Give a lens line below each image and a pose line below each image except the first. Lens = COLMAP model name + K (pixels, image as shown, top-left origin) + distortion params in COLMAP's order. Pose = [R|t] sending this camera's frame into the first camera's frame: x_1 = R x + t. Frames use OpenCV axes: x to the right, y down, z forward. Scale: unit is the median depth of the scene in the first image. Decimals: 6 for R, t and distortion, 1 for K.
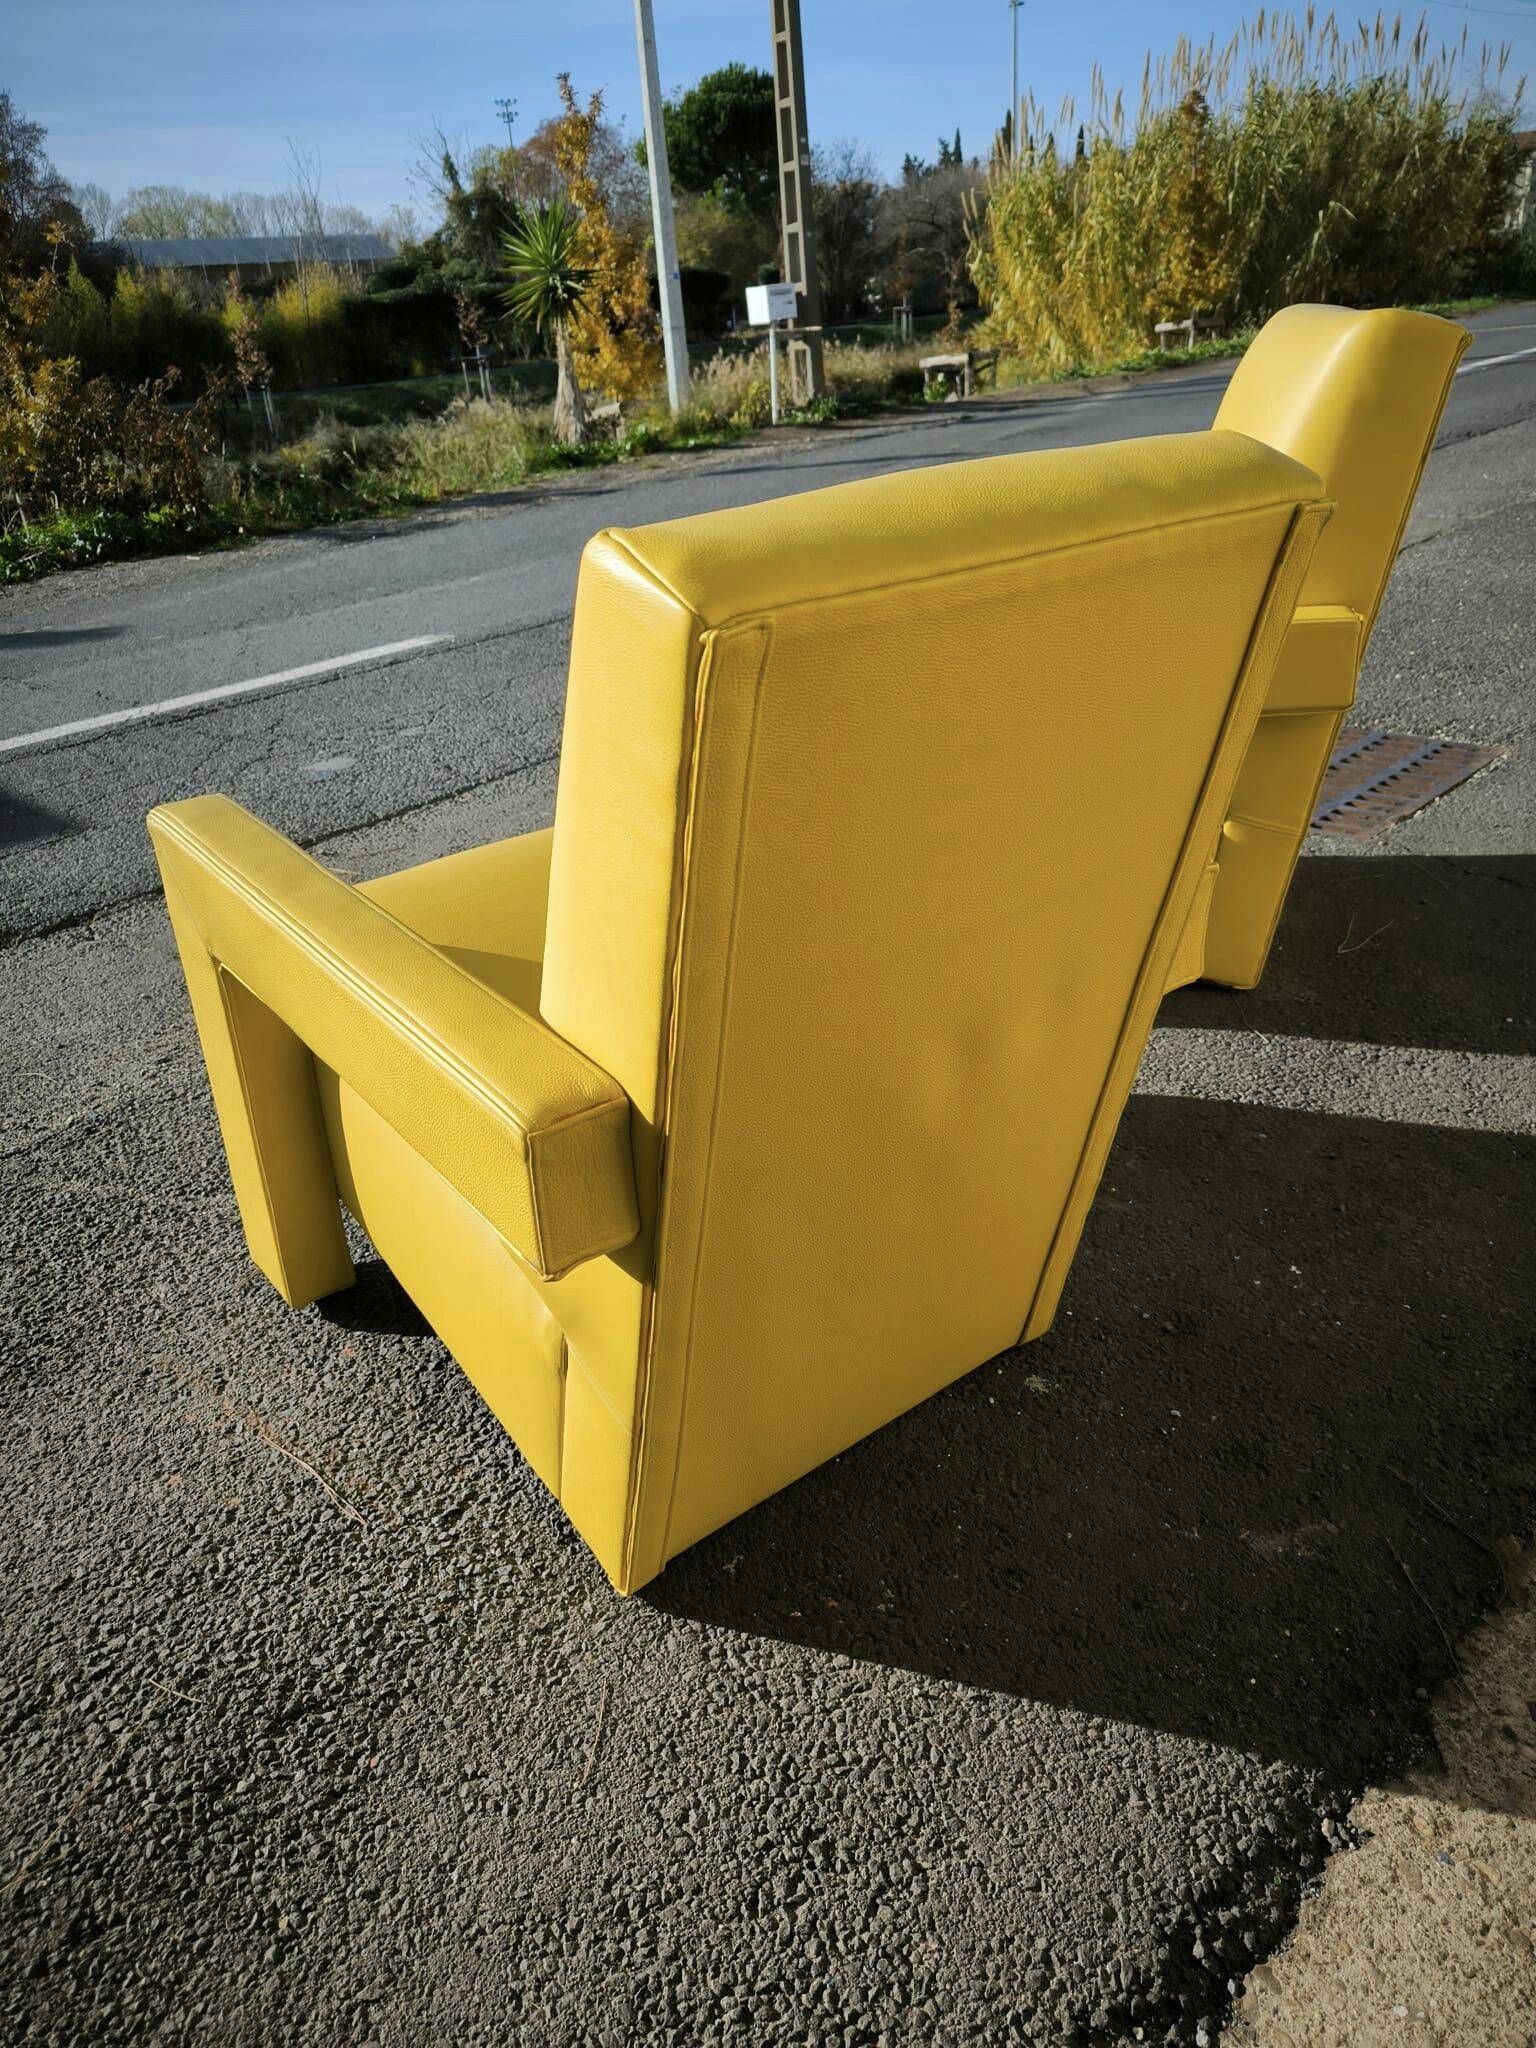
lens RADIAL K [[1442.7, 0, 778.8], [0, 1442.7, 998.6], [0, 0, 1]] dist [0.021933, -0.012152]
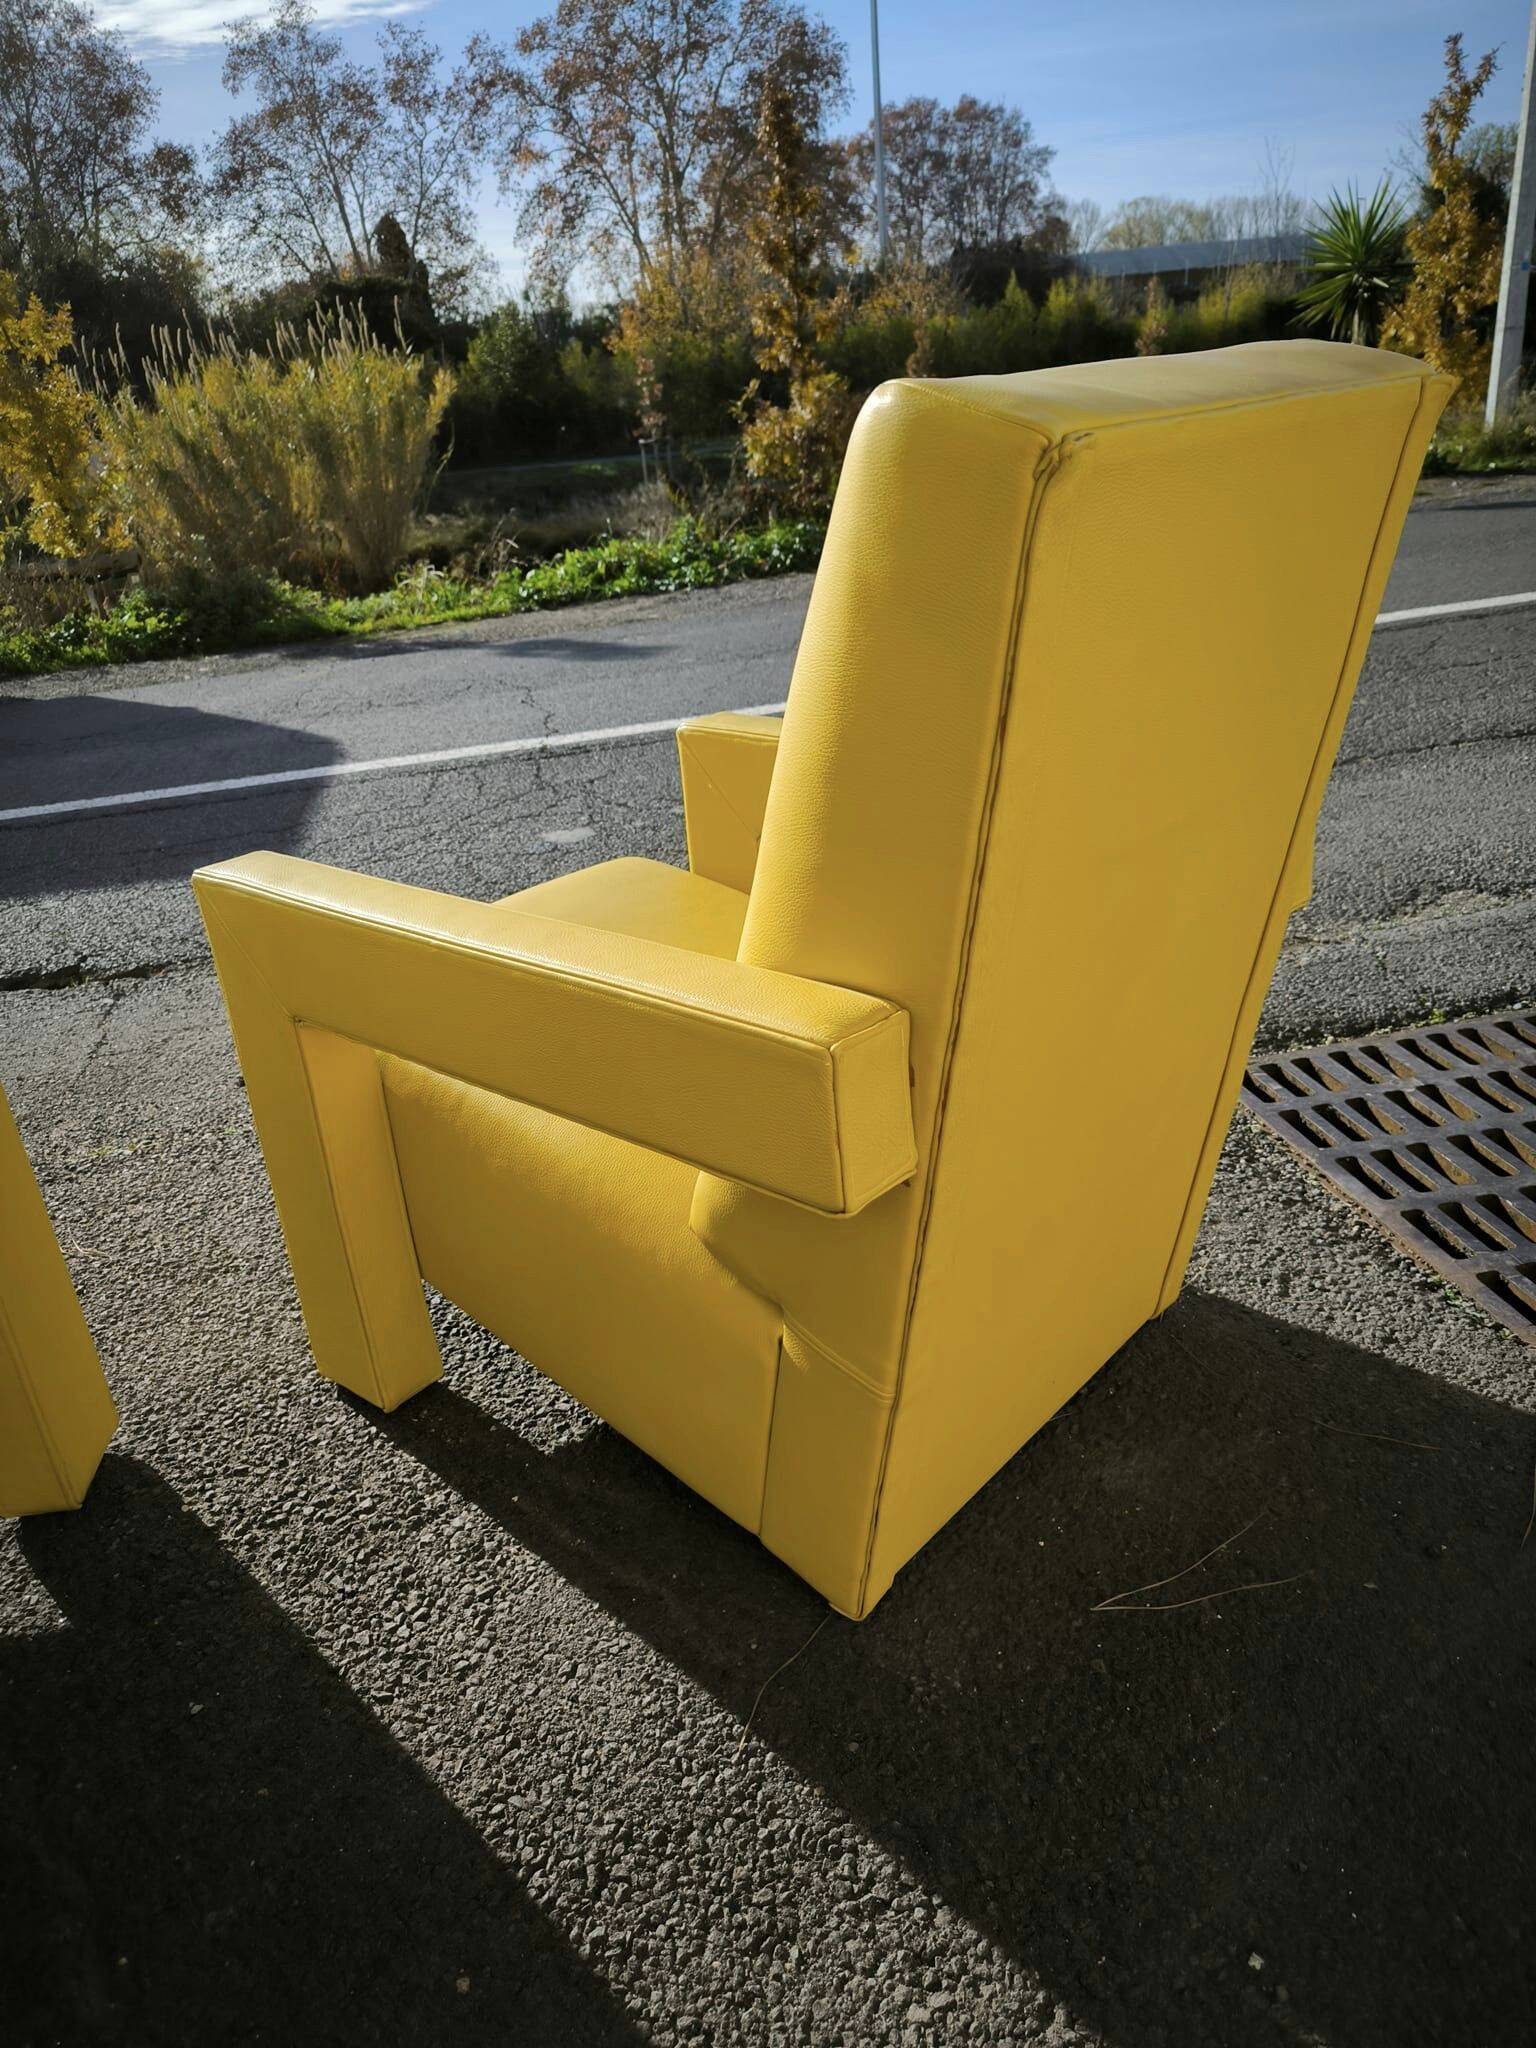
lens RADIAL K [[1442.7, 0, 769.3], [0, 1442.7, 1015.1], [0, 0, 1]] dist [0.021933, -0.012152]
pose [[0.833002, 0.220730, -0.507333, 0.776019], [-0.216646, 0.973879, 0.067997, -0.378093], [0.509090, 0.053270, 0.859063, 0.758232]]
